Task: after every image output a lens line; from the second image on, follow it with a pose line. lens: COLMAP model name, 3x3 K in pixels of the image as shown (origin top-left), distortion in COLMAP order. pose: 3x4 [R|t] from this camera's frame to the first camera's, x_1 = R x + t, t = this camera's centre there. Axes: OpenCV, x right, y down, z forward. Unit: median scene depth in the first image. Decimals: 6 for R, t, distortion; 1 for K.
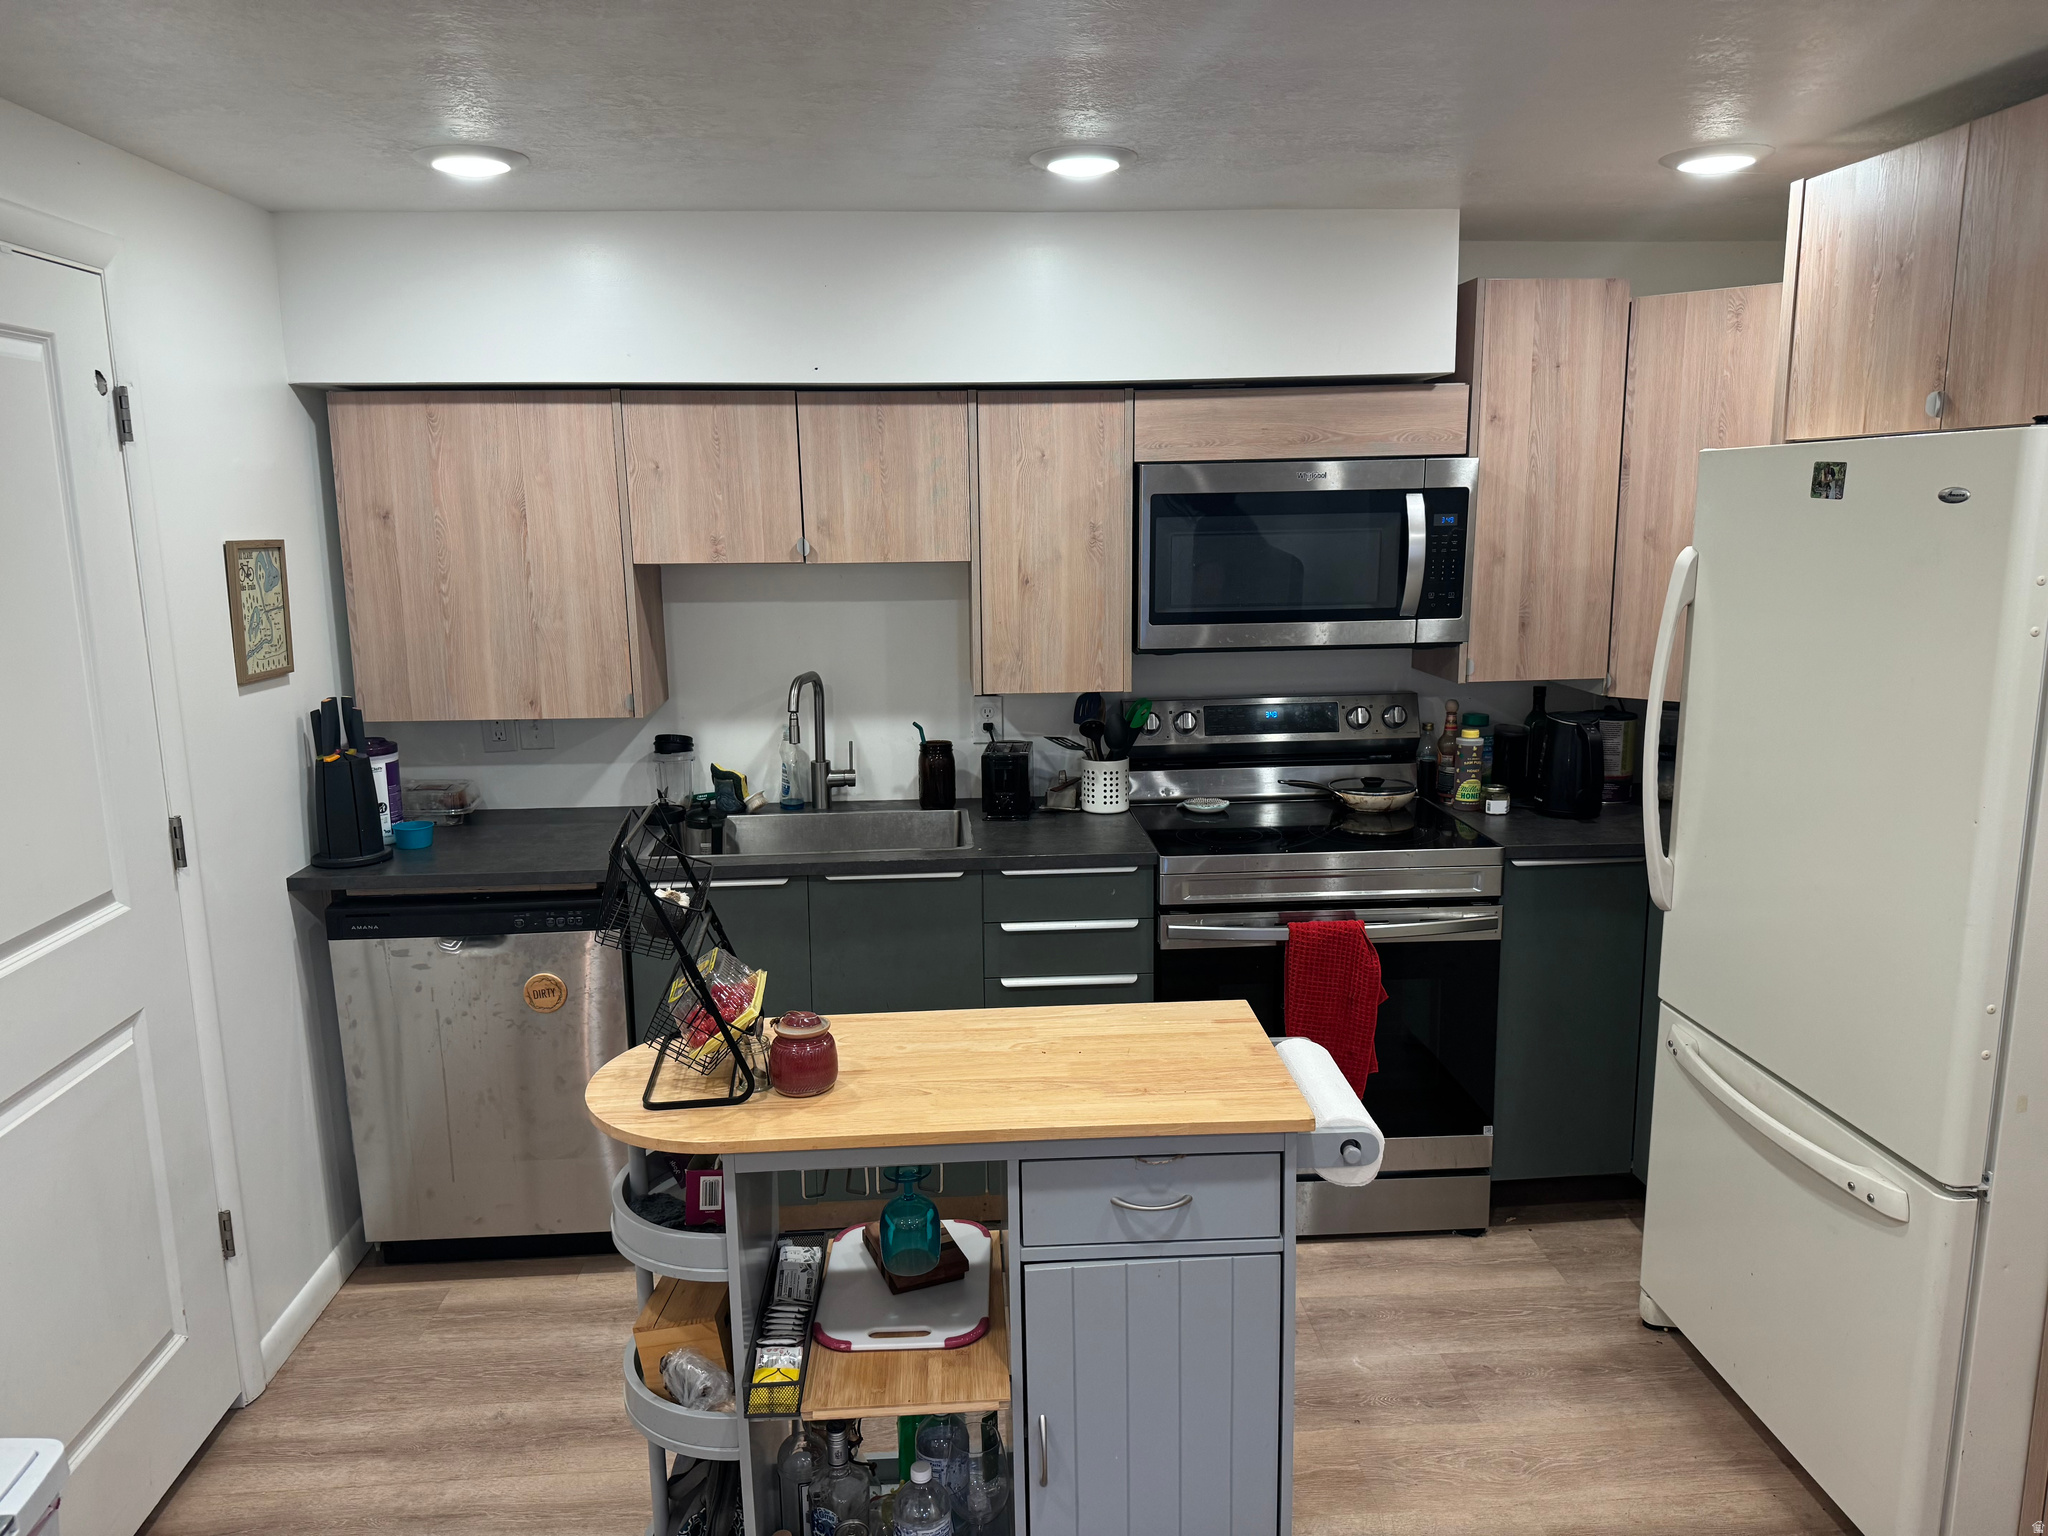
lens RADIAL K [[1433.7, 0, 1035.3], [0, 1433.7, 777.2], [0, 0, 1]] dist [0.090643, -0.104859]
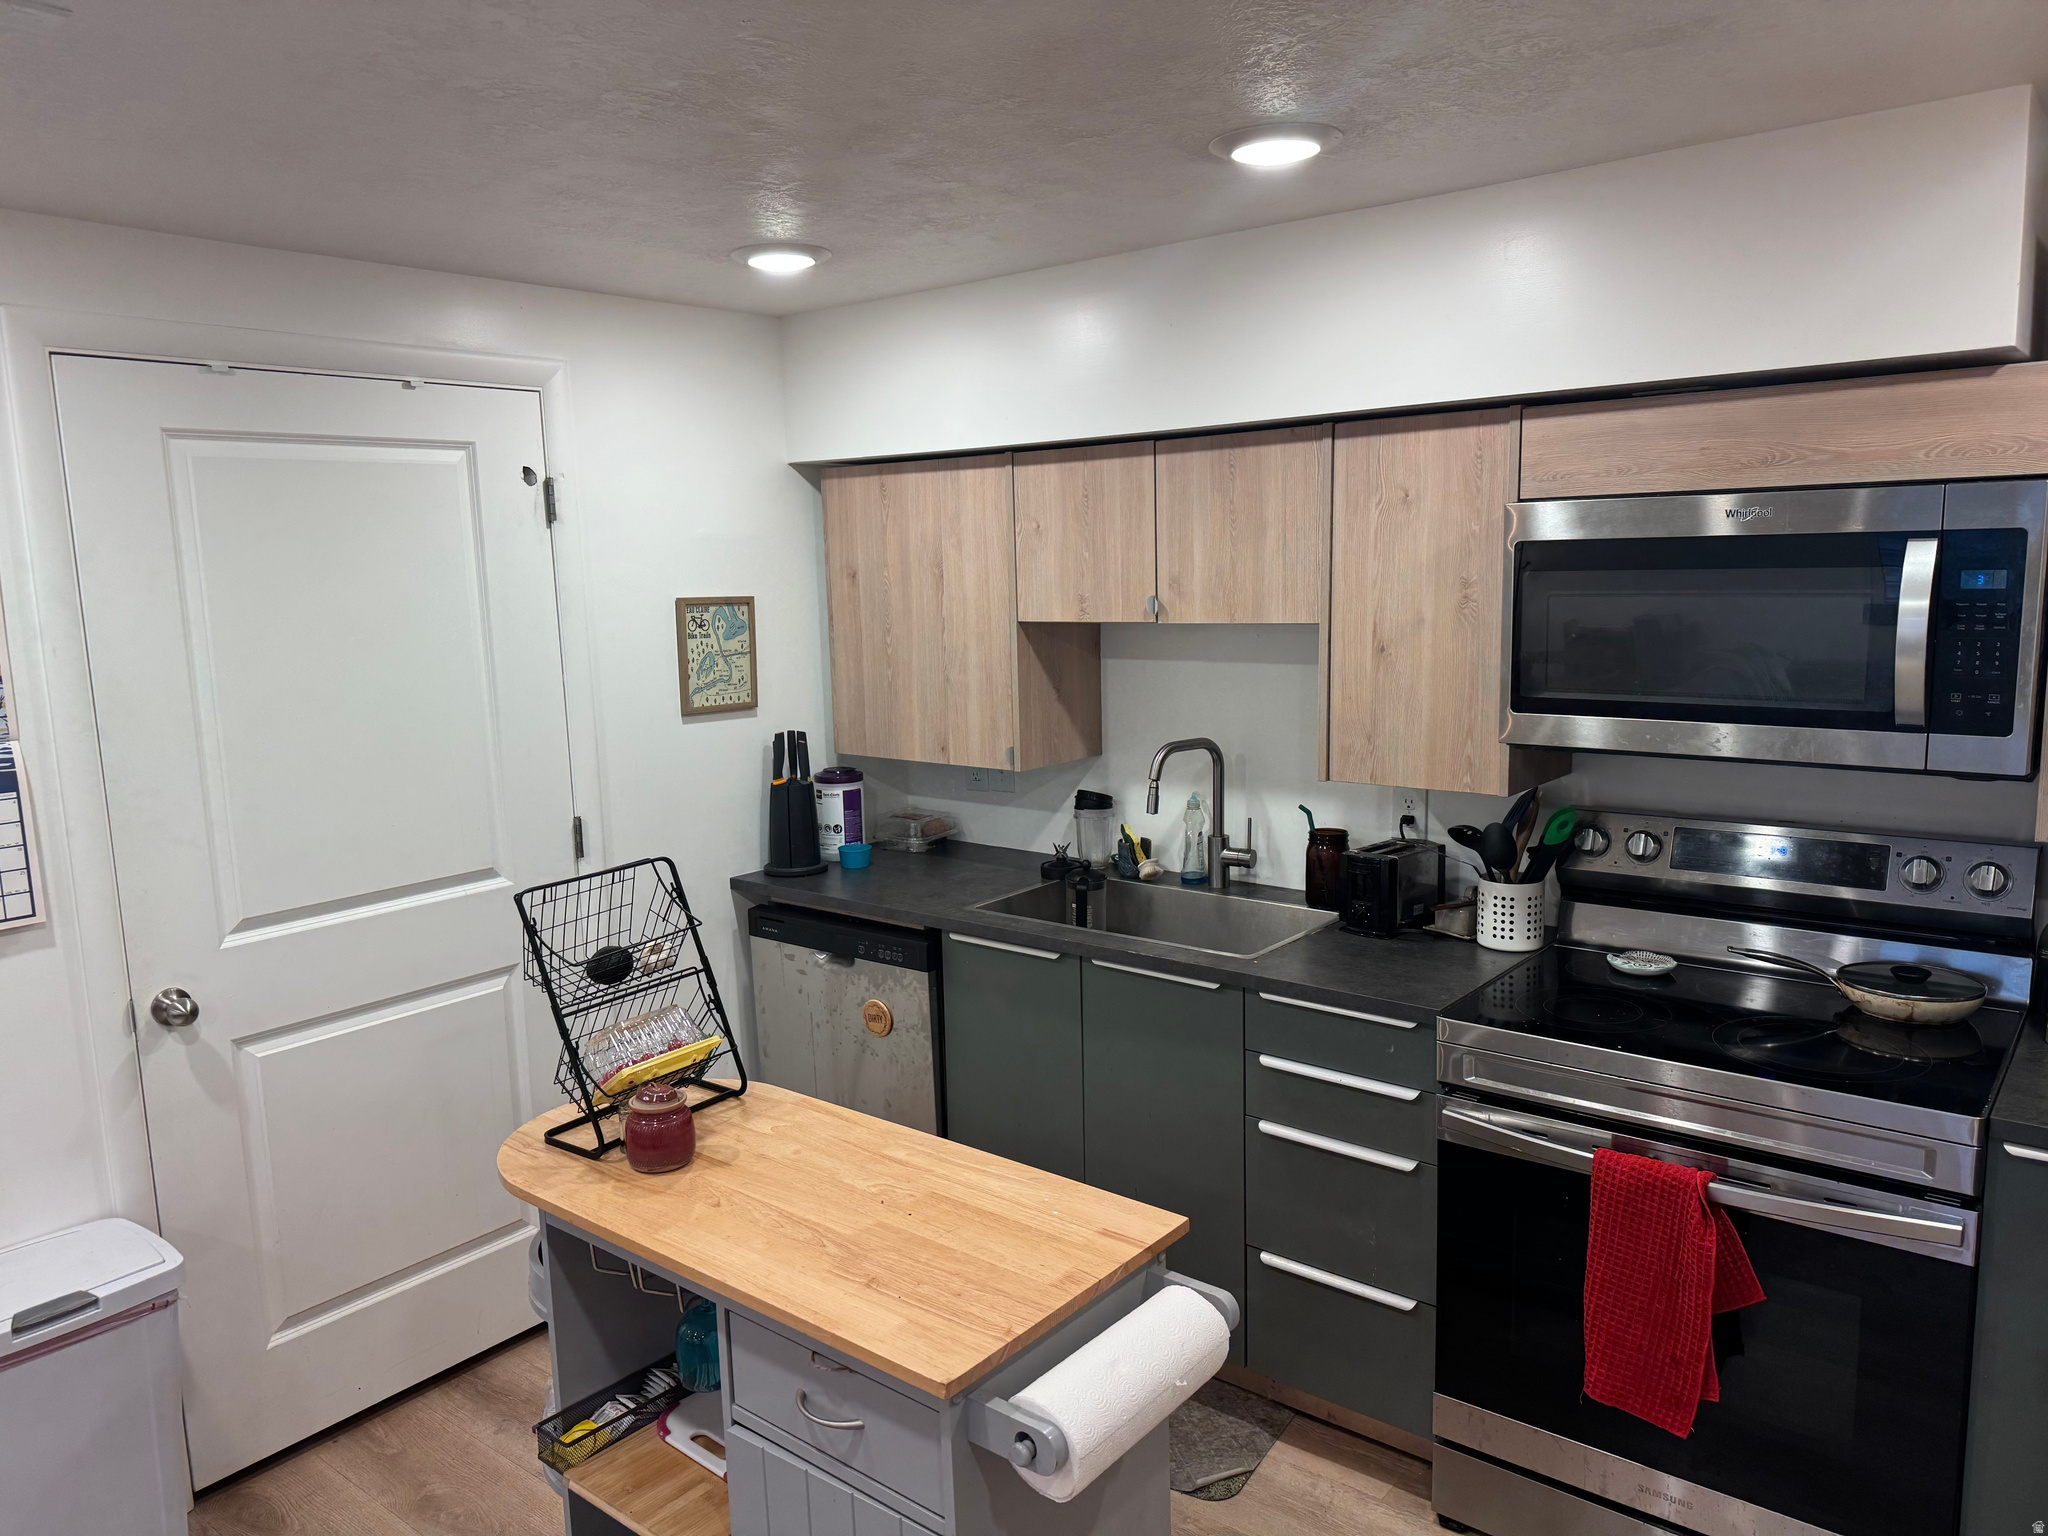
lens RADIAL K [[1433.7, 0, 1022.6], [0, 1433.7, 781.1], [0, 0, 1]] dist [0.090643, -0.104859]
pose [[0.730180, 0.099031, -0.676040, 0.422818], [-0.111808, 0.993421, 0.024761, -0.061570], [0.674045, 0.057507, 0.736449, 0.268307]]
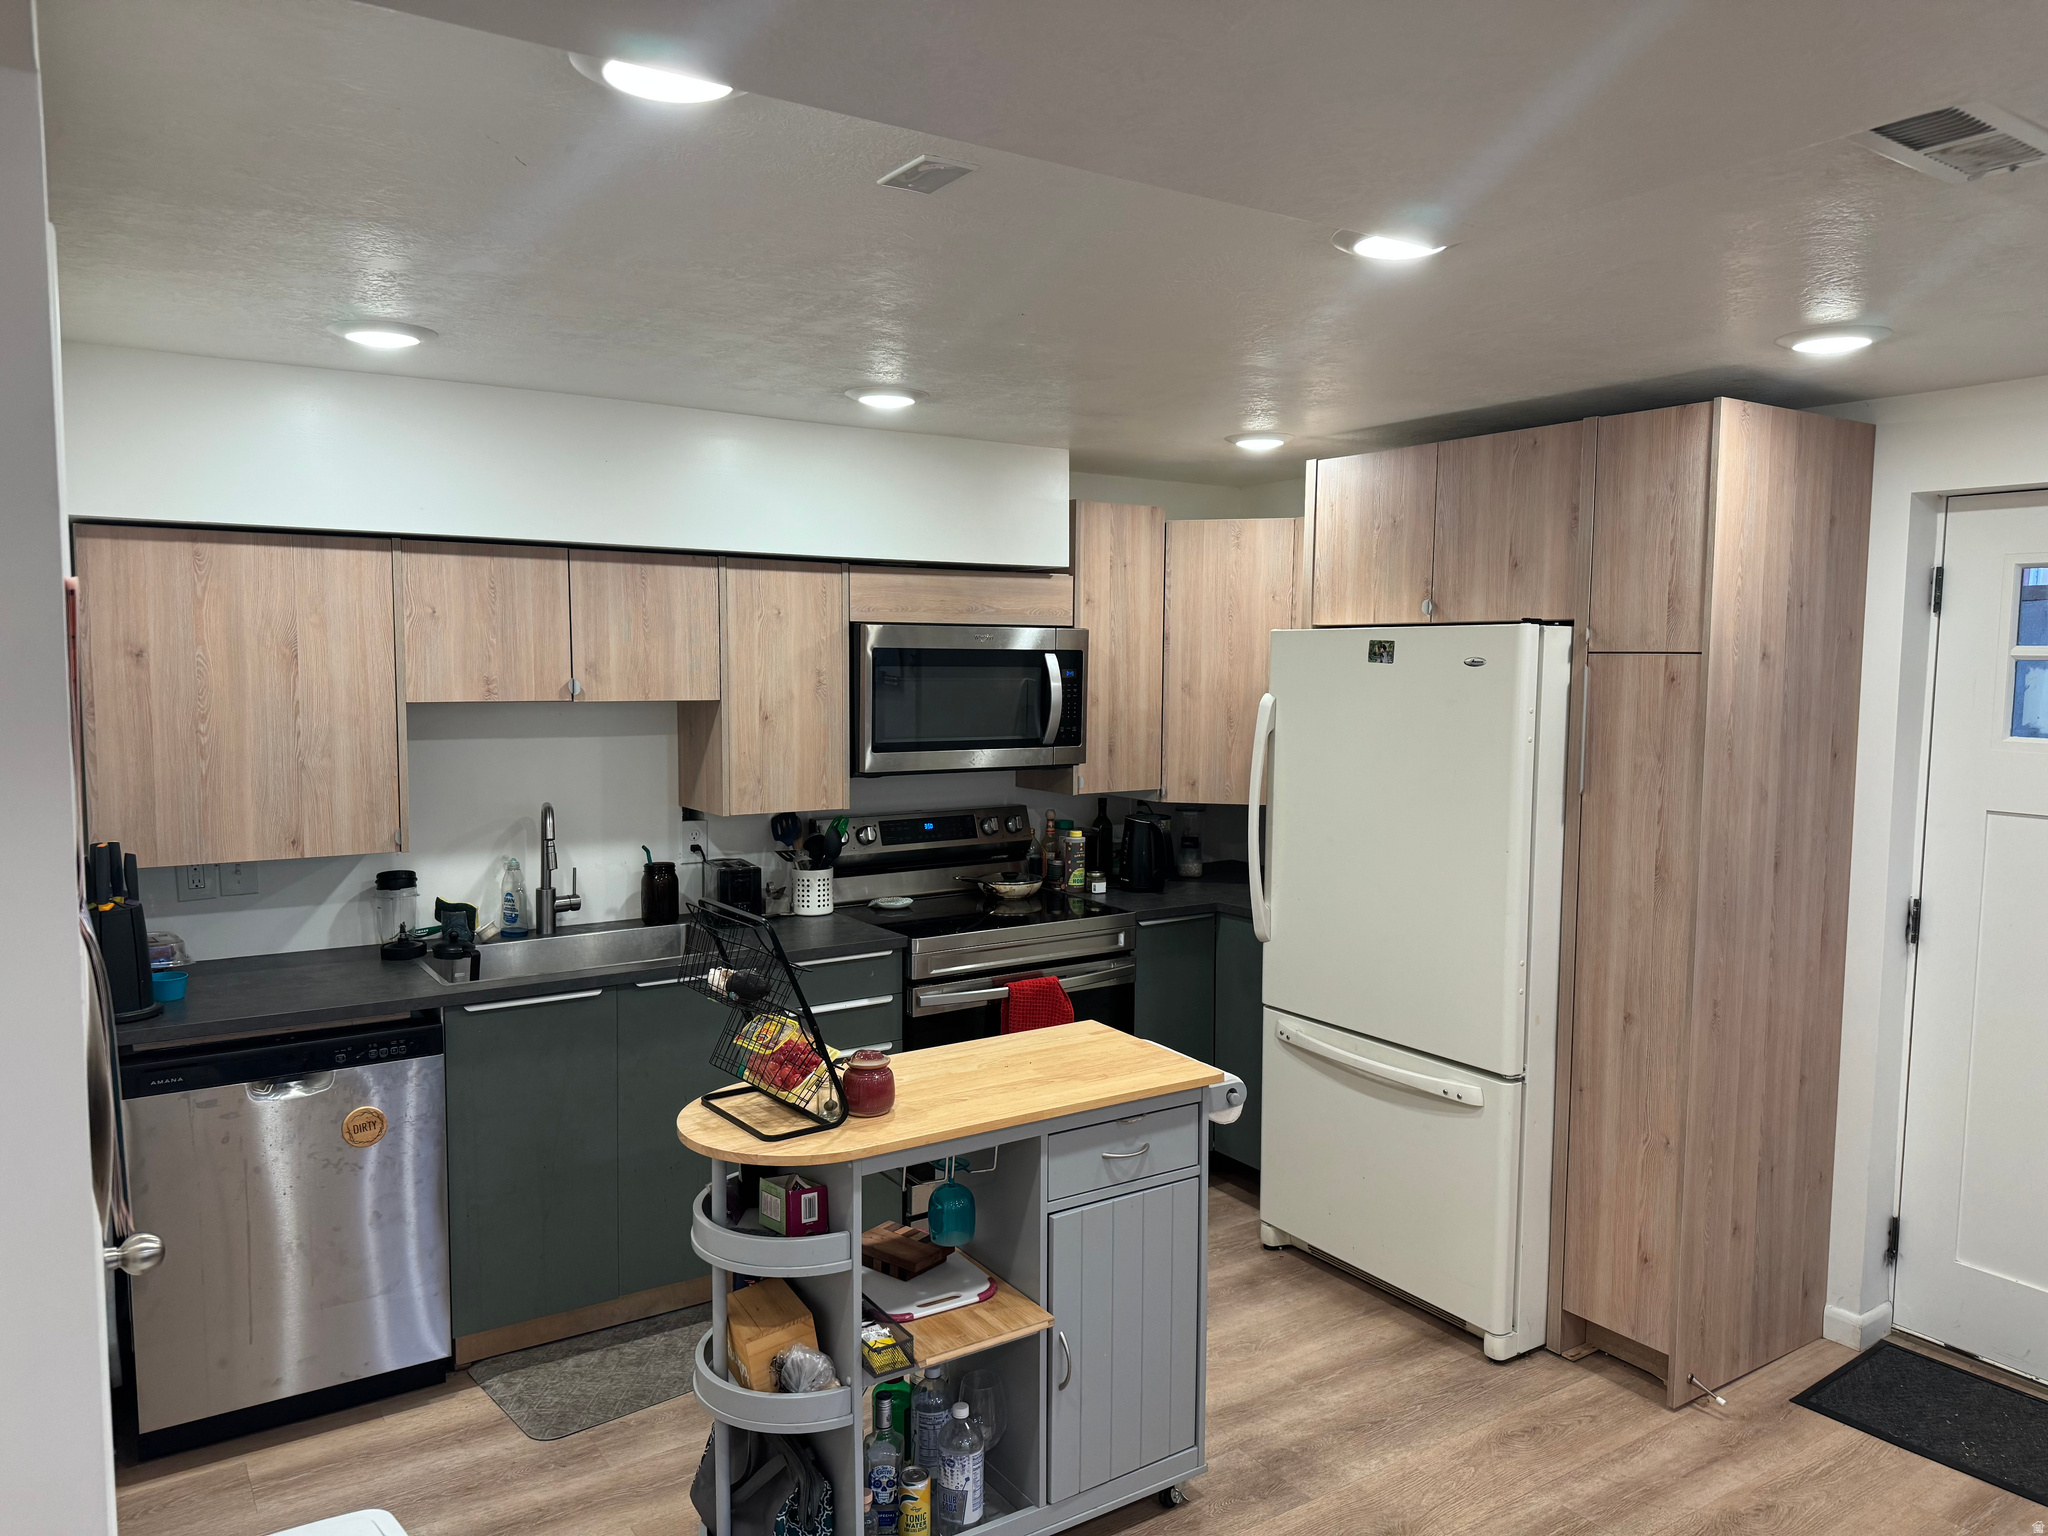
lens RADIAL K [[1433.7, 0, 1032.7], [0, 1433.7, 780.5], [0, 0, 1]] dist [0.090643, -0.104859]
pose [[0.866210, -0.024591, 0.499075, -0.415908], [0.075952, 0.993662, -0.082864, 0.028686], [-0.493875, 0.109683, 0.862588, -0.115403]]
